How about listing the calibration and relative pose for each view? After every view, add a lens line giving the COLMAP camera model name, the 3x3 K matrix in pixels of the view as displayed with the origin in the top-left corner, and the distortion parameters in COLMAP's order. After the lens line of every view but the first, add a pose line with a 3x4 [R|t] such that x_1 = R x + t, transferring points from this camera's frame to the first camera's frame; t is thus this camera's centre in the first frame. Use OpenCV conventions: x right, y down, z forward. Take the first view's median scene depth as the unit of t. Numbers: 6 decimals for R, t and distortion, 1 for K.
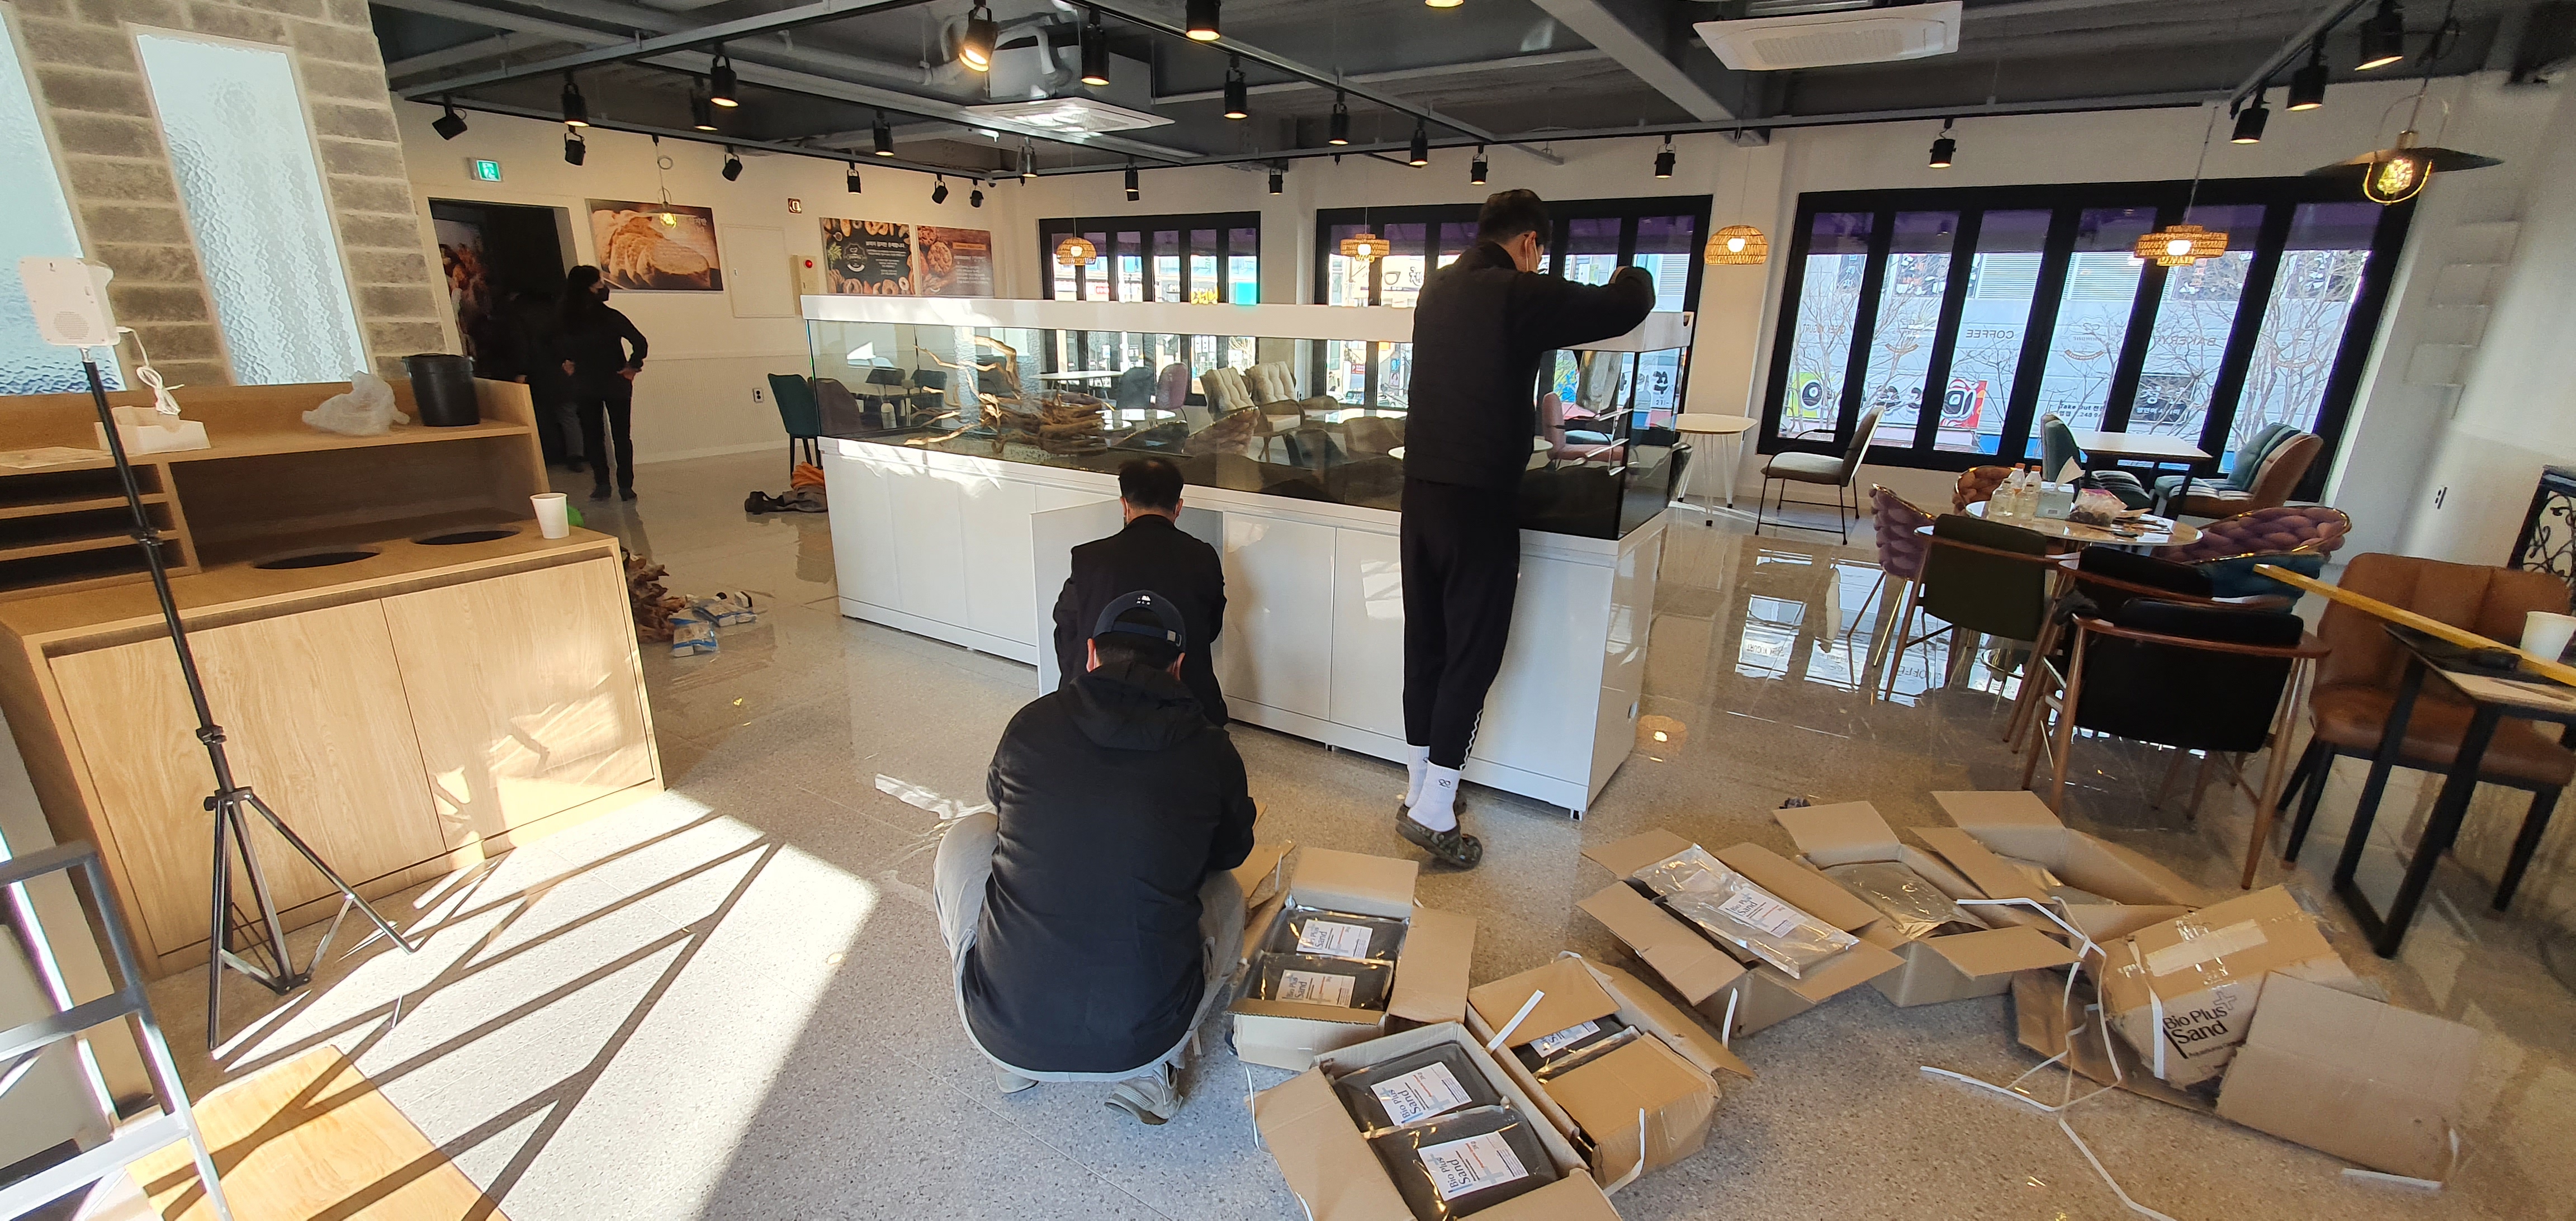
lens RADIAL K [[1025.7, 0, 1285.6], [0, 1025.7, 626.4], [0, 0, 1]] dist [-0.003186, -0.000460]
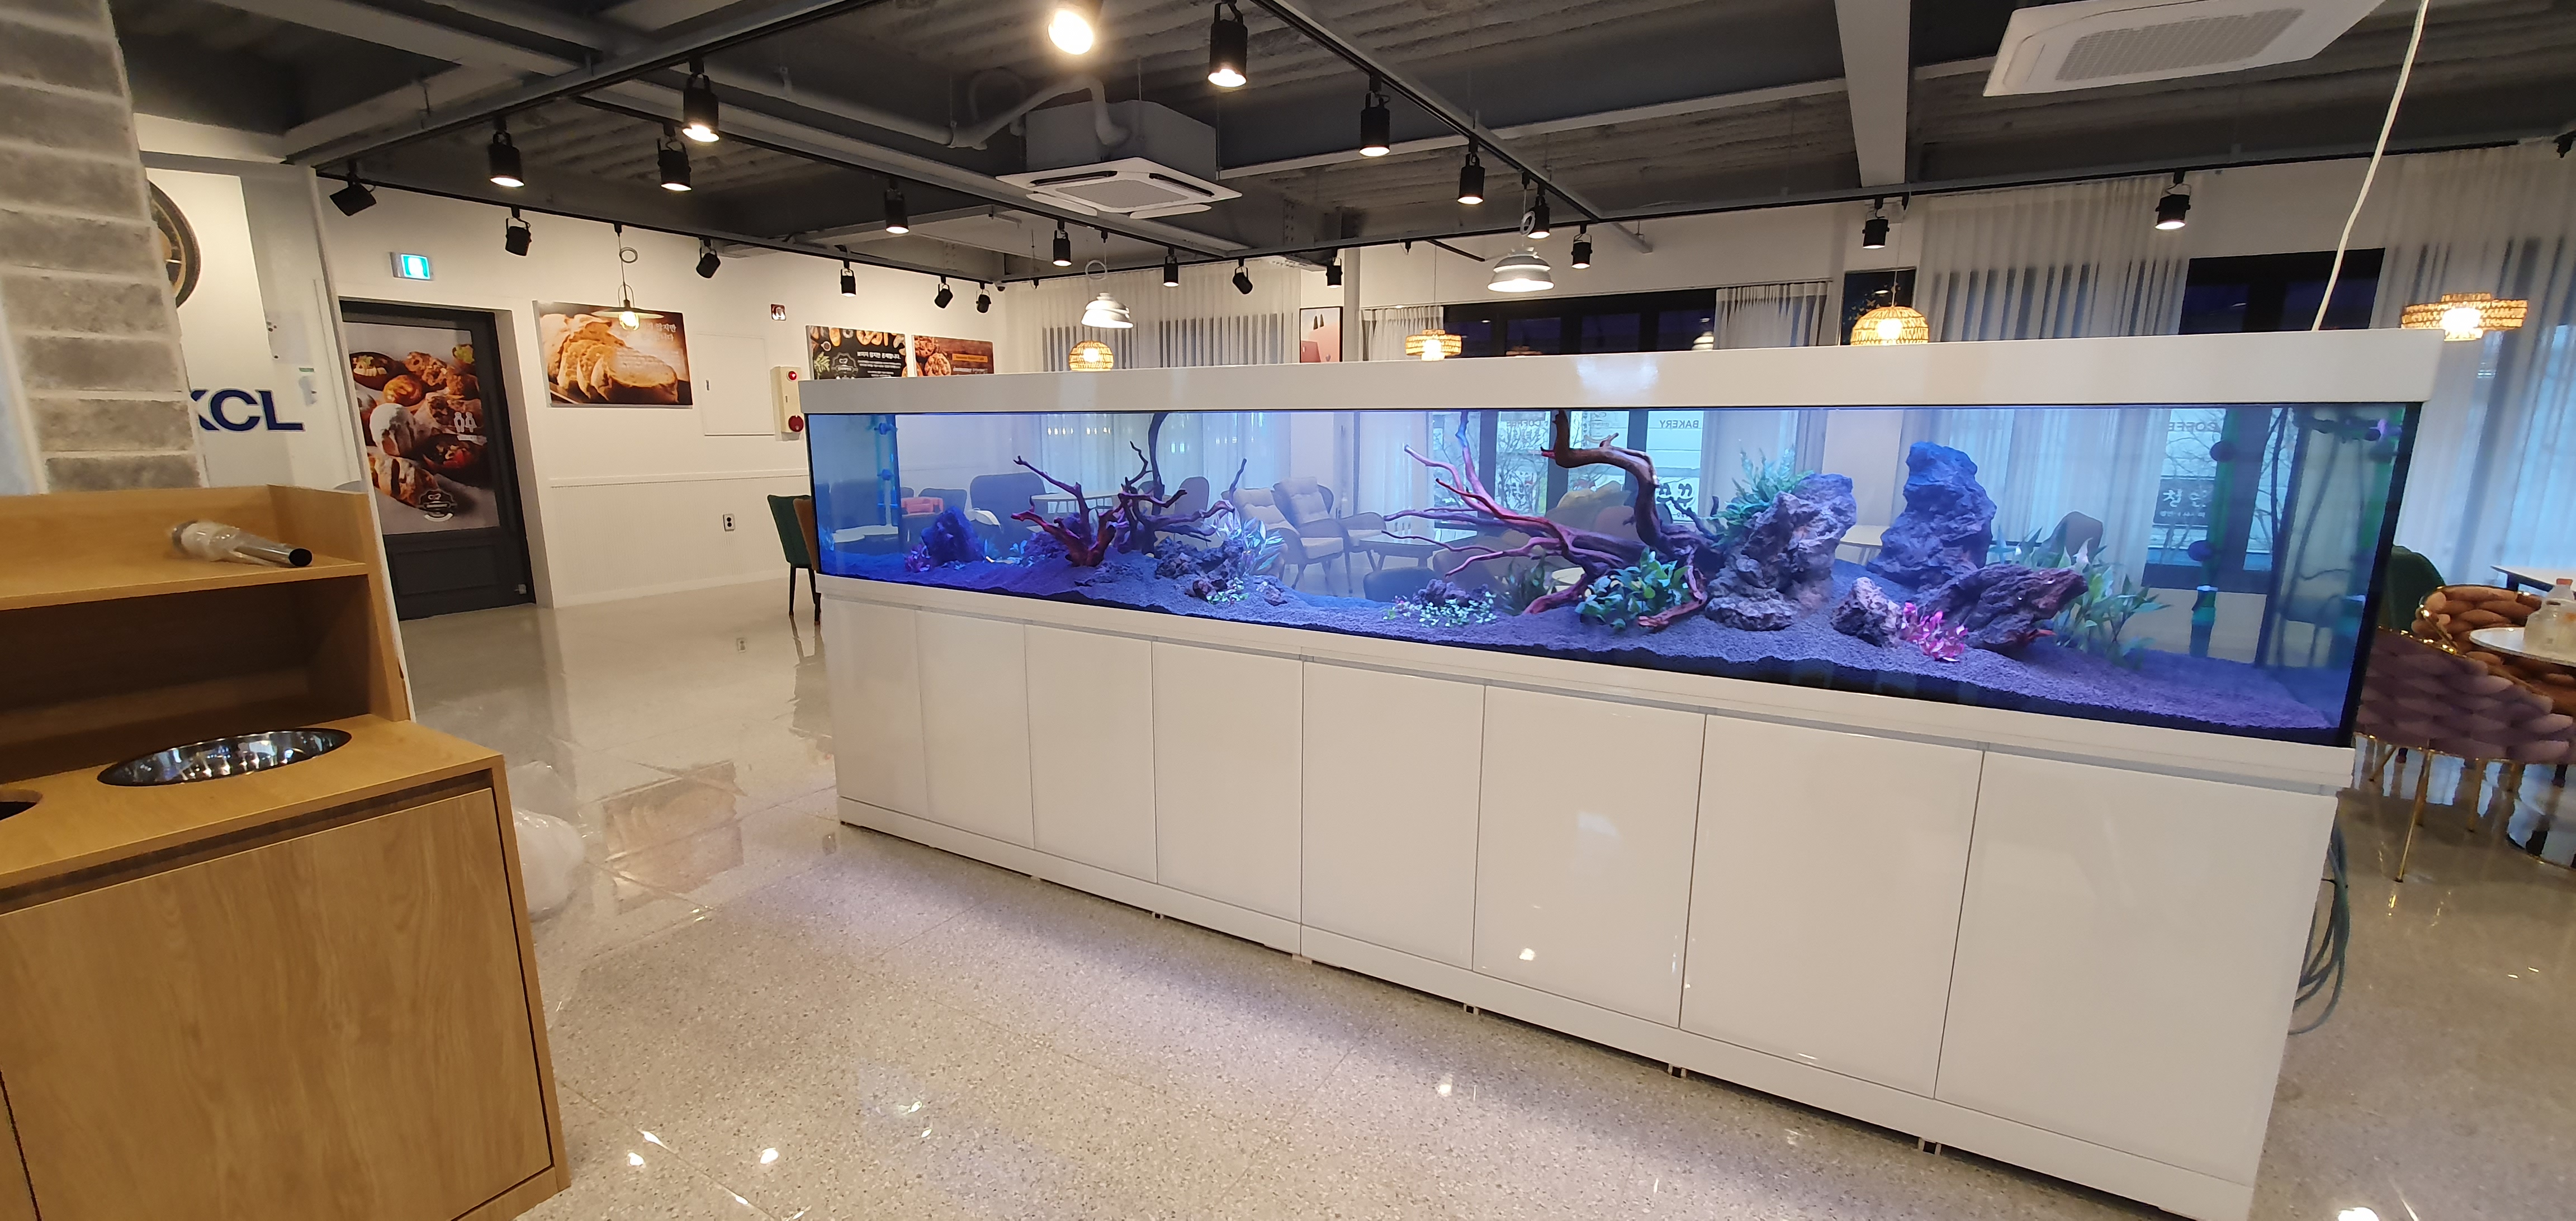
lens RADIAL K [[1025.7, 0, 1283.1], [0, 1025.7, 627.2], [0, 0, 1]] dist [-0.003186, -0.000460]
pose [[0.999370, -0.021488, 0.028229, -0.081296], [0.024543, 0.993322, -0.112738, -0.032423], [-0.025618, 0.113360, 0.993224, 0.153549]]
